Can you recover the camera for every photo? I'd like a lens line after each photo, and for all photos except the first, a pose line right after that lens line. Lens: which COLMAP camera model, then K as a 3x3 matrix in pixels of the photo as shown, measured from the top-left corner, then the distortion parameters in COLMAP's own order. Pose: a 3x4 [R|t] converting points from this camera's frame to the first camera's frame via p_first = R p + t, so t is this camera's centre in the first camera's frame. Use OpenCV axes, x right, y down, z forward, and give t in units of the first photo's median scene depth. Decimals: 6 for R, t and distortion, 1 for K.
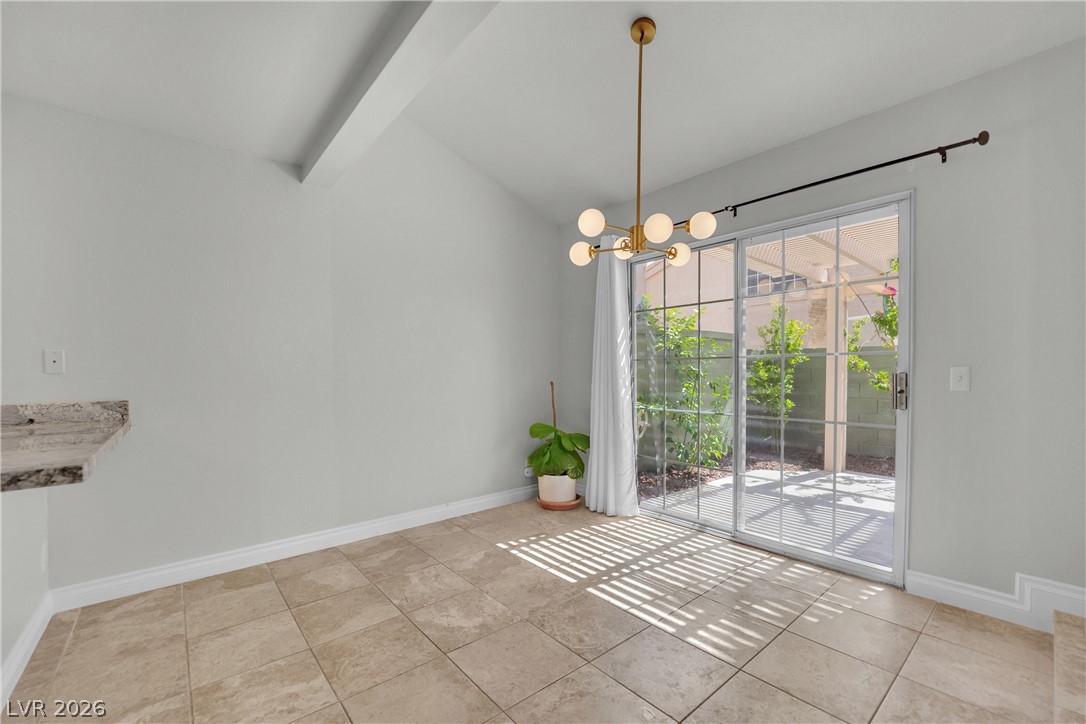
lens RADIAL K [[448.8, 0, 540.5], [0, 448.8, 372.1], [0, 0, 1]] dist [-0.014881, -0.001478]
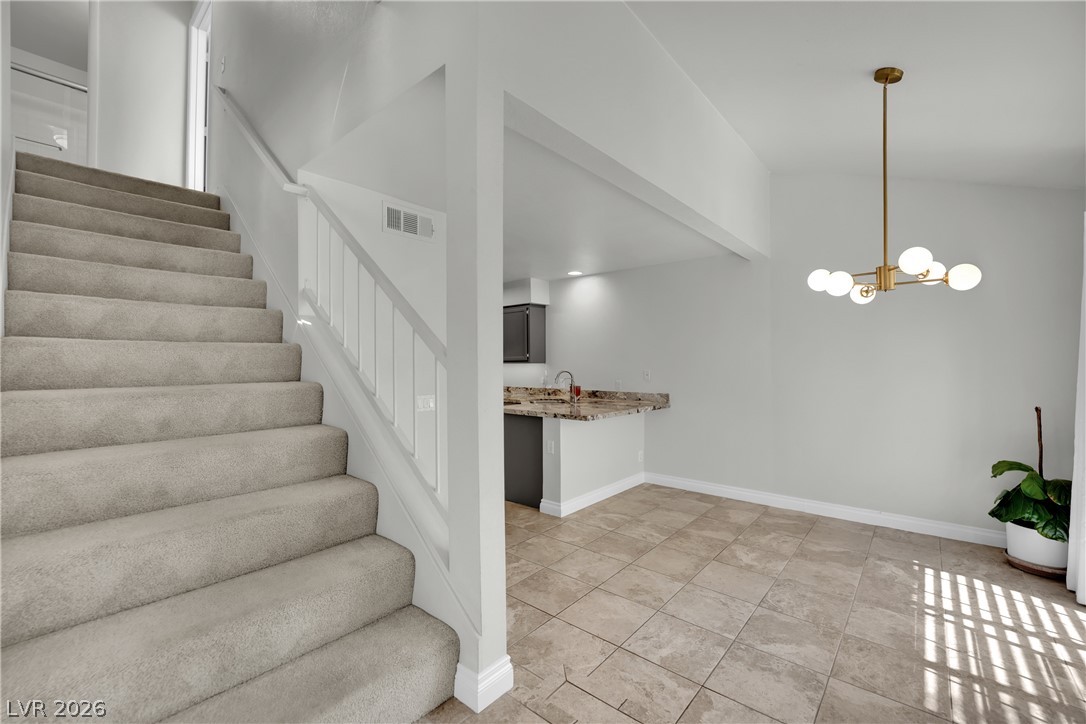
lens RADIAL K [[448.8, 0, 545.1], [0, 448.8, 356.8], [0, 0, 1]] dist [-0.014881, -0.001478]
pose [[0.167147, -0.000620, -0.985932, 0.989799], [-0.000780, 0.999999, -0.000761, -0.101595], [0.985932, 0.000896, 0.167147, 0.062227]]
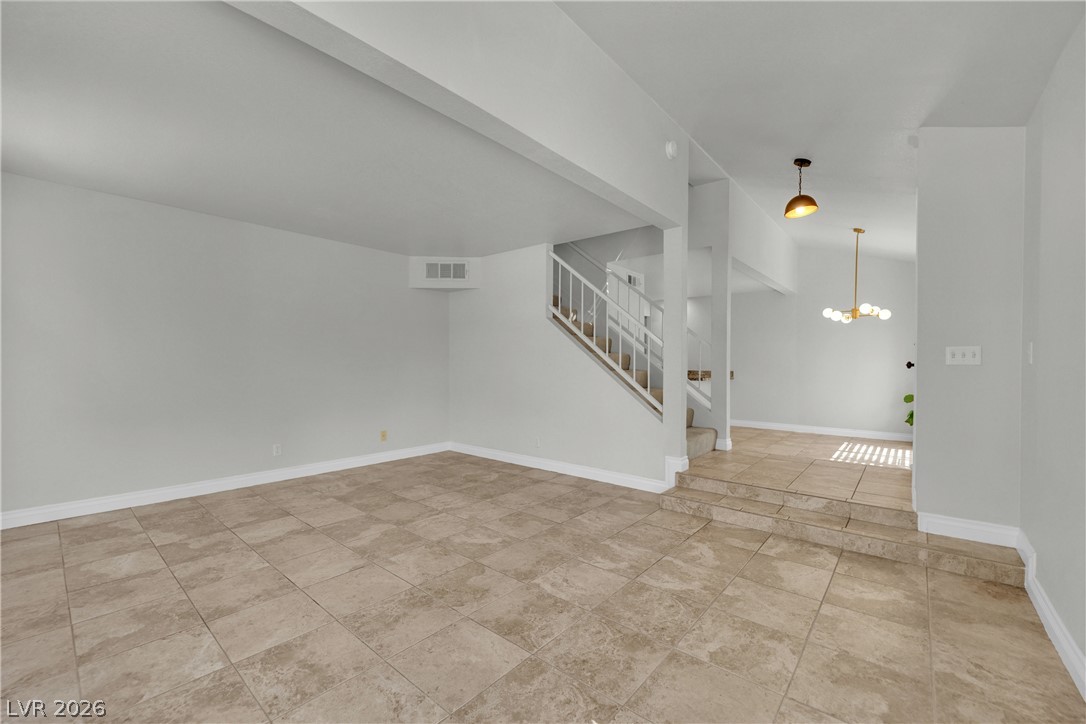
lens RADIAL K [[448.8, 0, 542.1], [0, 448.8, 363.8], [0, 0, 1]] dist [-0.014881, -0.001478]
pose [[0.179294, 0.010387, -0.983741, 2.143710], [-0.007641, 0.999929, 0.009165, -0.018295], [0.983766, 0.005874, 0.179360, -1.058329]]
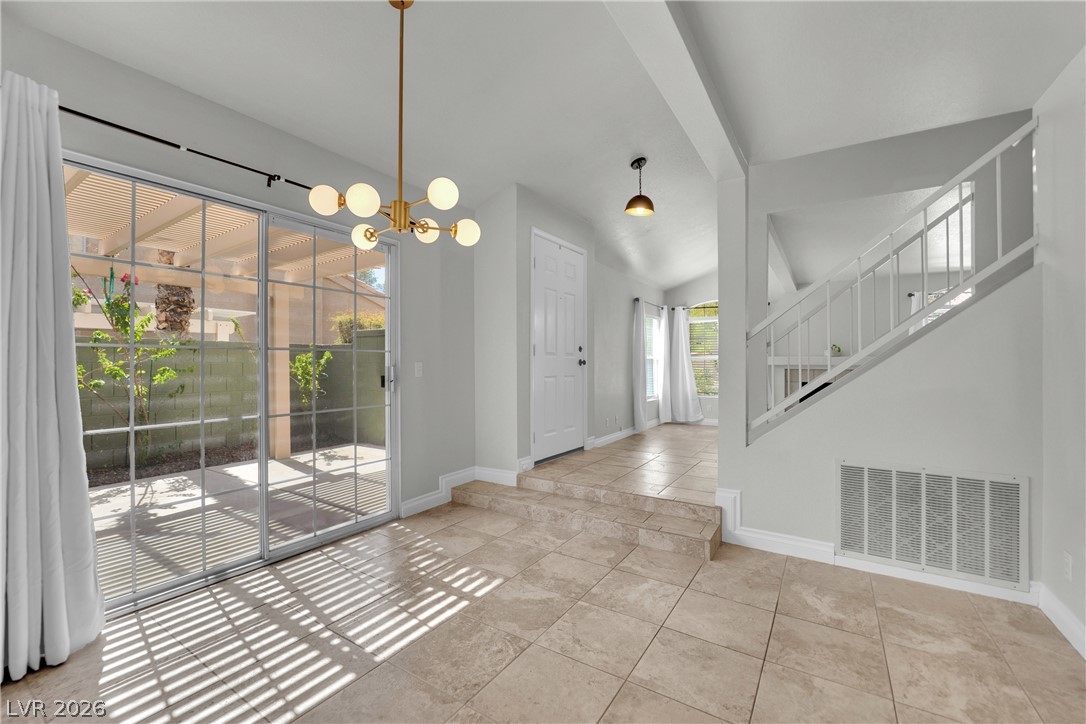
lens RADIAL K [[448.8, 0, 532.3], [0, 448.8, 360.9], [0, 0, 1]] dist [-0.014881, -0.001478]
pose [[-0.279796, 0.012882, 0.959973, -0.642301], [0.001060, 0.999914, -0.013109, 0.001836], [-0.960059, -0.002650, -0.279785, 0.916393]]
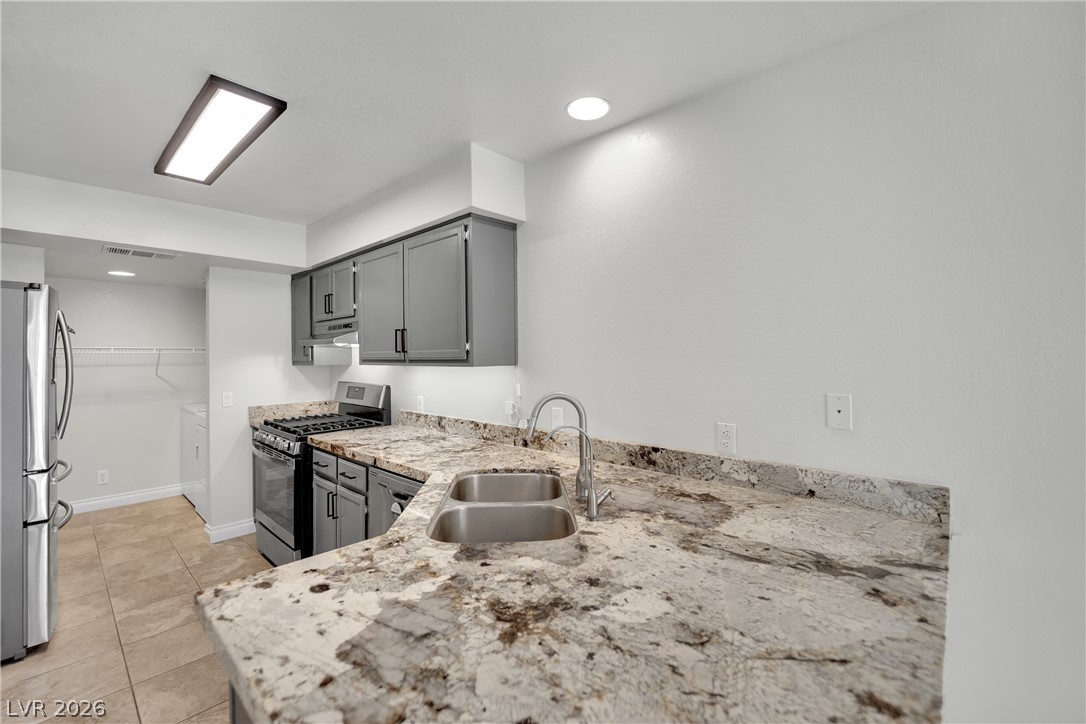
lens RADIAL K [[448.8, 0, 539.3], [0, 448.8, 351.5], [0, 0, 1]] dist [-0.014881, -0.001478]
pose [[0.120325, 0.005361, -0.992720, -0.418240], [0.006800, 0.999958, 0.006224, -0.105093], [0.992711, -0.007500, 0.120283, 0.399832]]
